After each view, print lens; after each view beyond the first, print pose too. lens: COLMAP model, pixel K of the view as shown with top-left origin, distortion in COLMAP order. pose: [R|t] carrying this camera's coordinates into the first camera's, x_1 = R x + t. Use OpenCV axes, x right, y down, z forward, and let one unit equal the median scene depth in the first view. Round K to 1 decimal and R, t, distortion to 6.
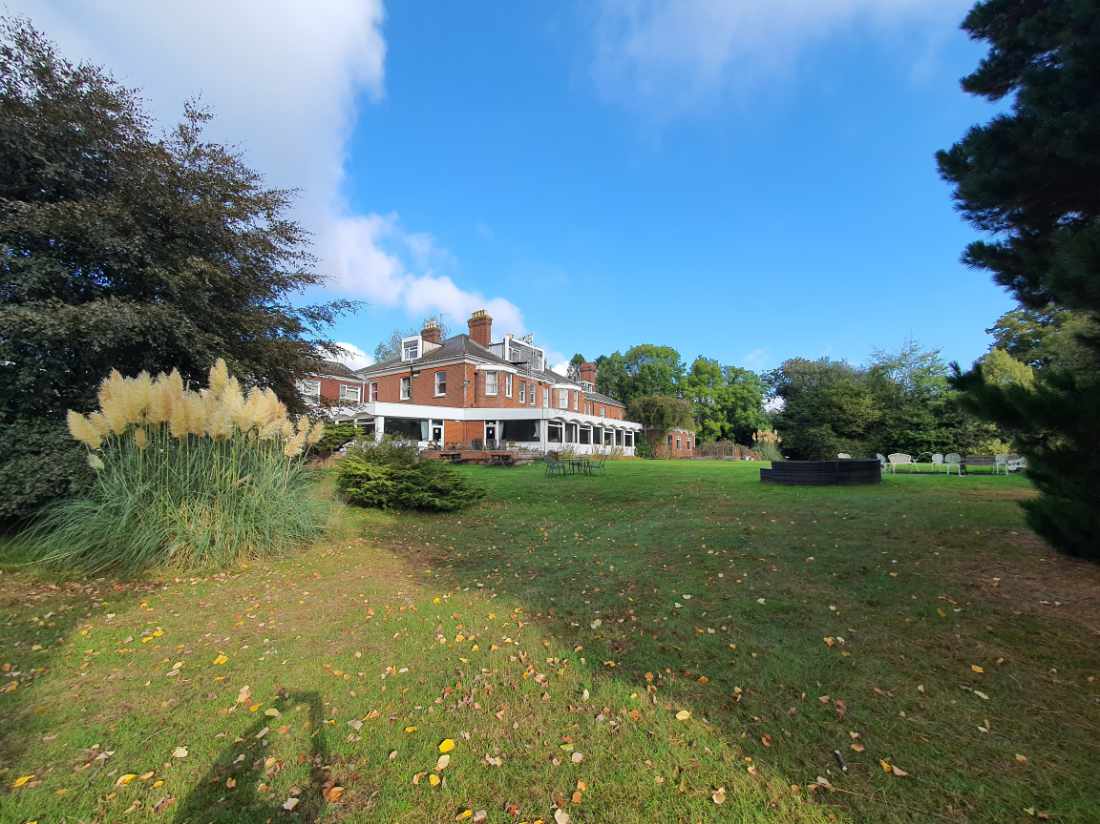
lens RADIAL K [[437.7, 0, 544.5], [0, 437.7, 423.3], [0, 0, 1]] dist [-0.001117, -0.000127]
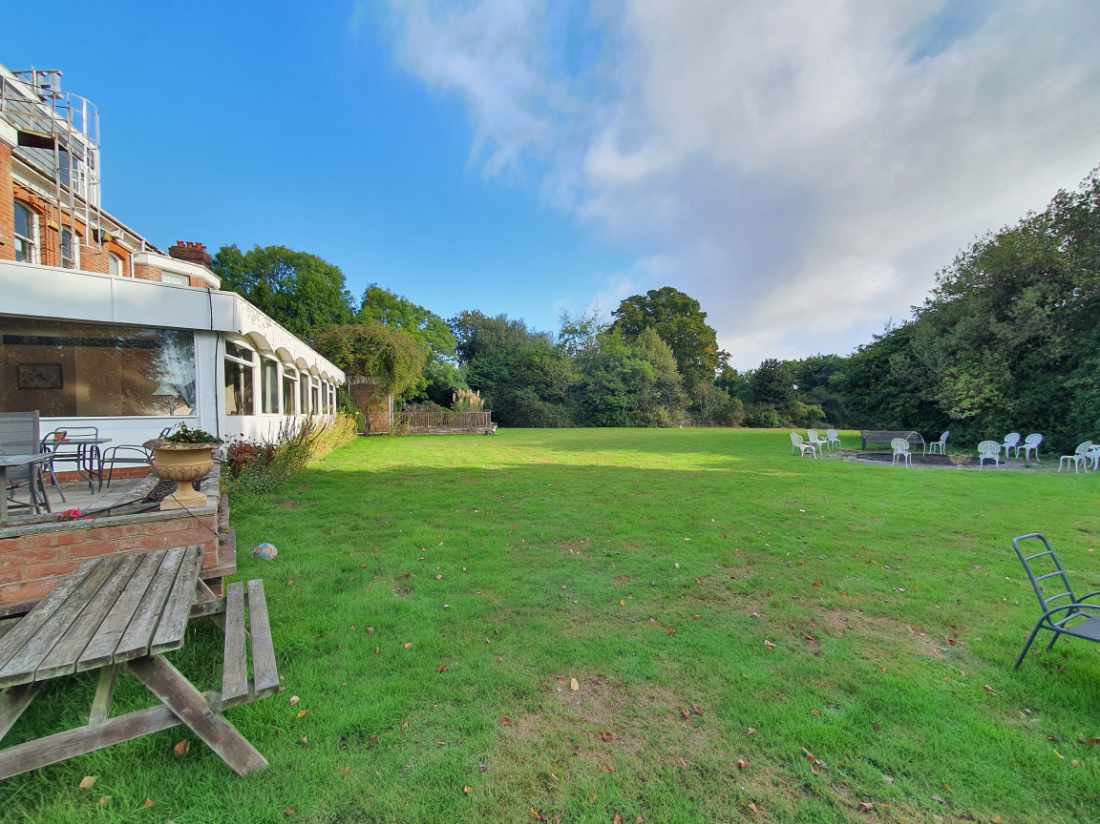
lens RADIAL K [[437.7, 0, 544.5], [0, 437.7, 423.3], [0, 0, 1]] dist [-0.001117, -0.000127]
pose [[0.616329, -0.027973, 0.786992, -0.081531], [-0.048725, 0.996100, 0.073564, 0.015484], [-0.785980, -0.083686, 0.612562, 0.604337]]
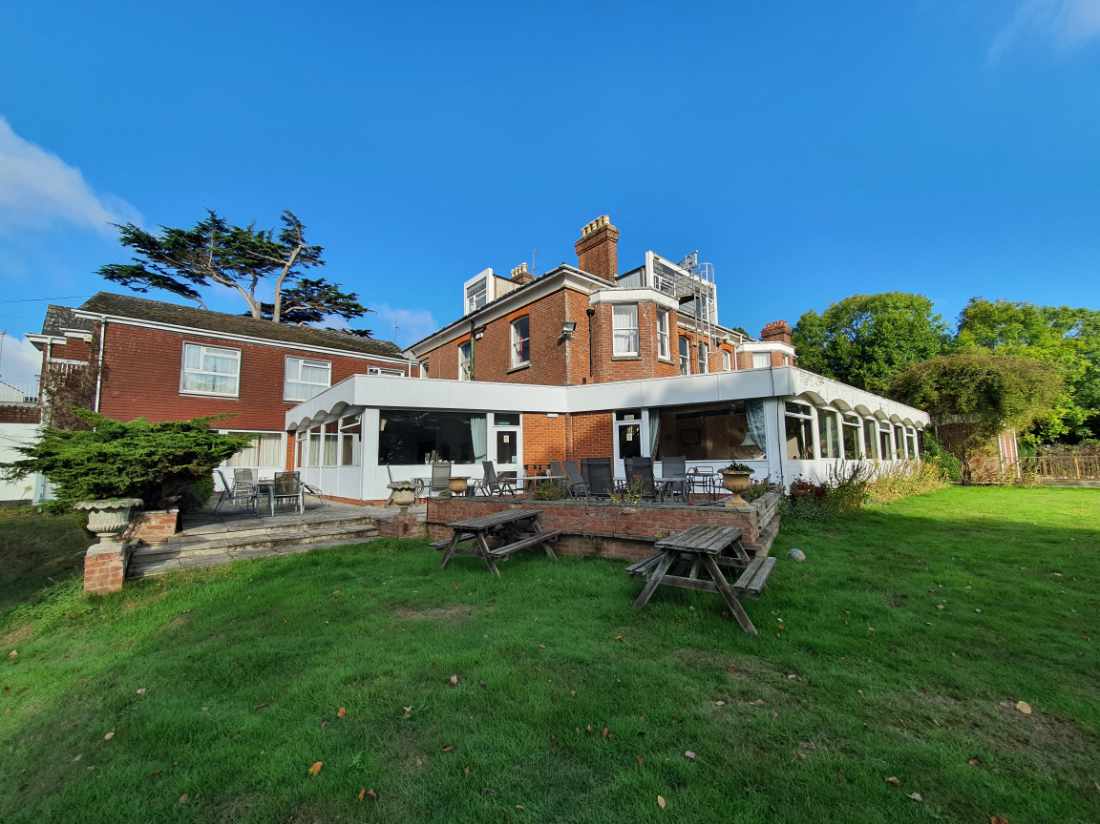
lens RADIAL K [[437.7, 0, 544.5], [0, 437.7, 423.3], [0, 0, 1]] dist [-0.001117, -0.000127]
pose [[0.959794, -0.040889, -0.277710, -0.078479], [0.035110, 0.999052, -0.025752, 0.013551], [0.278500, 0.014967, 0.960320, 0.535553]]
